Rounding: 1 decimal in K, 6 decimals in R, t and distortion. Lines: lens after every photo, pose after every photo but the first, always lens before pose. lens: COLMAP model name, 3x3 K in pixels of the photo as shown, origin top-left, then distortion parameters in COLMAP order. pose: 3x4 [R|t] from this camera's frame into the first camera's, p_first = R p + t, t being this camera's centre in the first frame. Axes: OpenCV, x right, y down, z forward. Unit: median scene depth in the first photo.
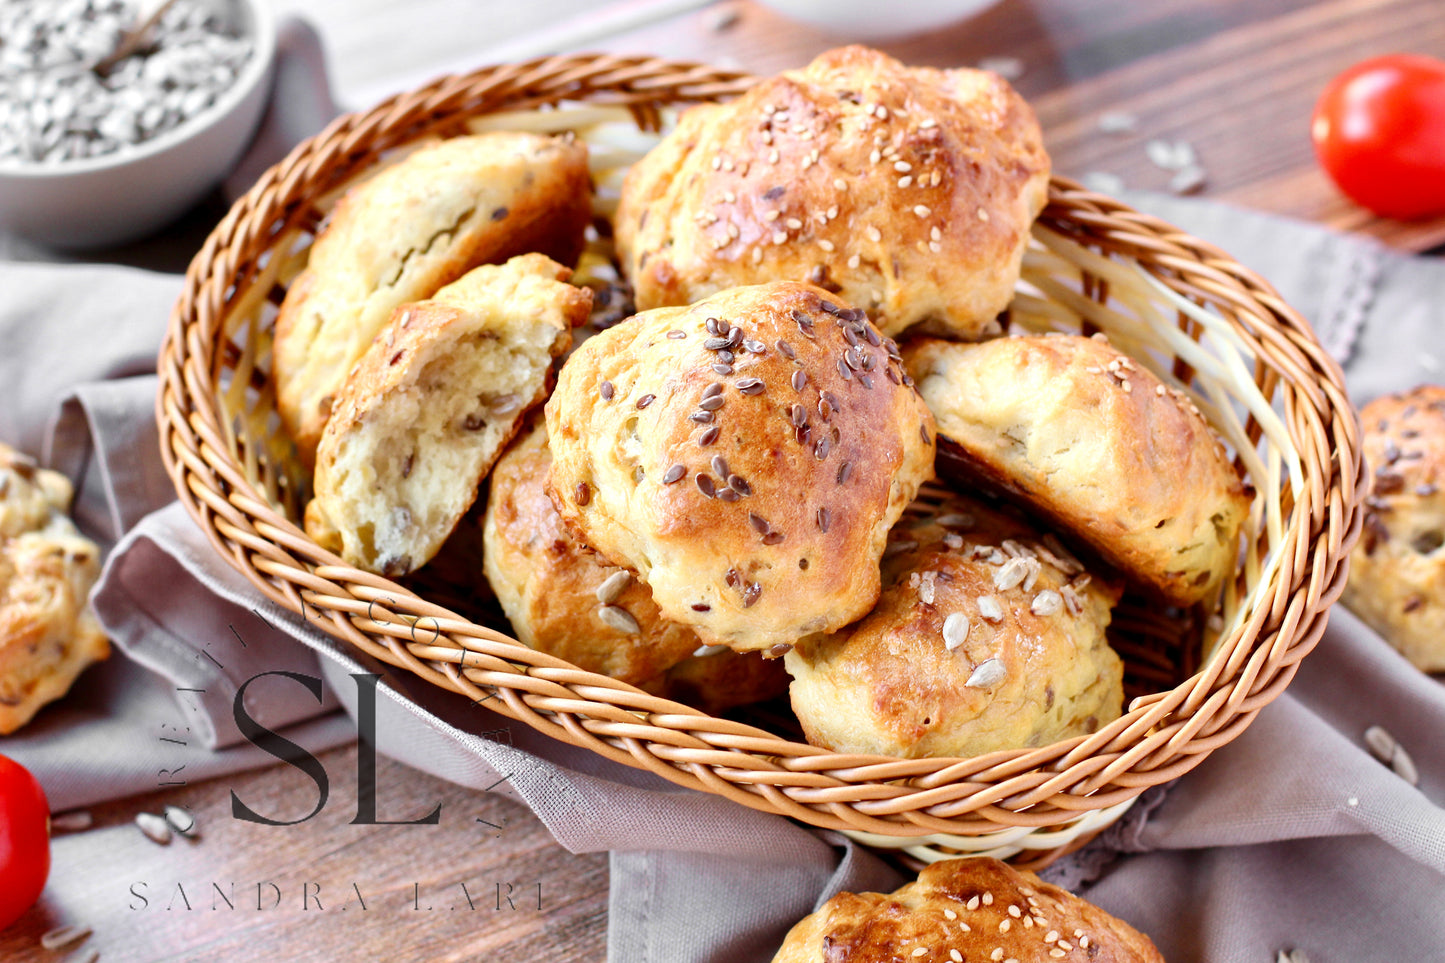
lens RADIAL K [[3600.3, 0, 722.5], [0, 3600.3, 481.5], [0, 0, 1]] dist [-0.196721, 0.197618]
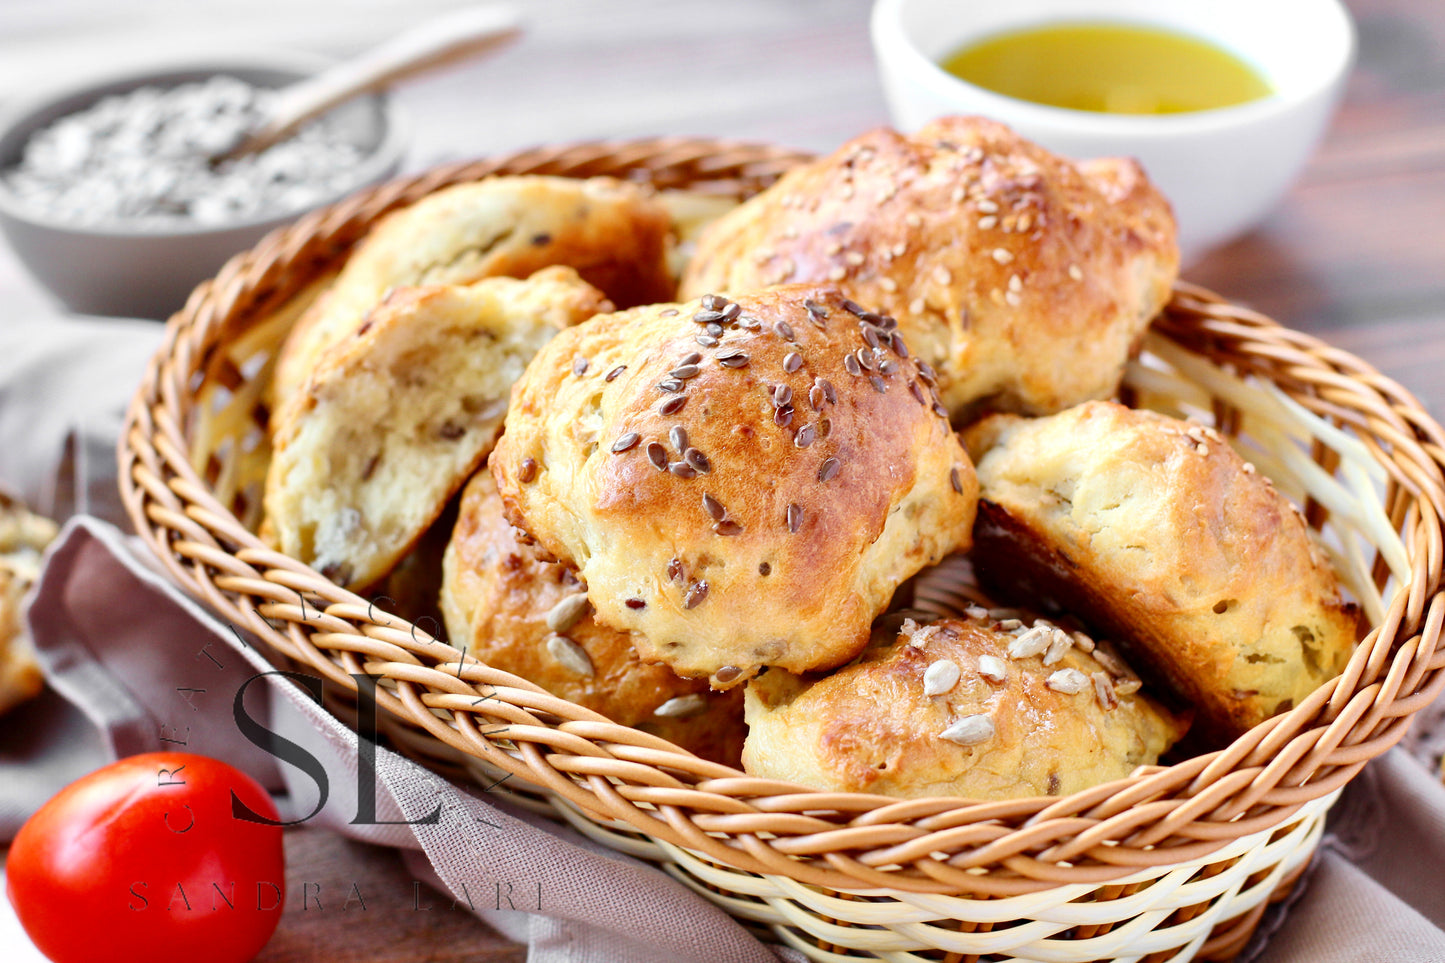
lens RADIAL K [[3600.3, 0, 722.5], [0, 3600.3, 481.5], [0, 0, 1]] dist [-0.196721, 0.197618]
pose [[0.977311, 0.103522, -0.184789, 0.158151], [-0.146201, 0.960969, -0.234872, 0.192468], [0.153262, 0.256559, 0.954300, 0.189181]]
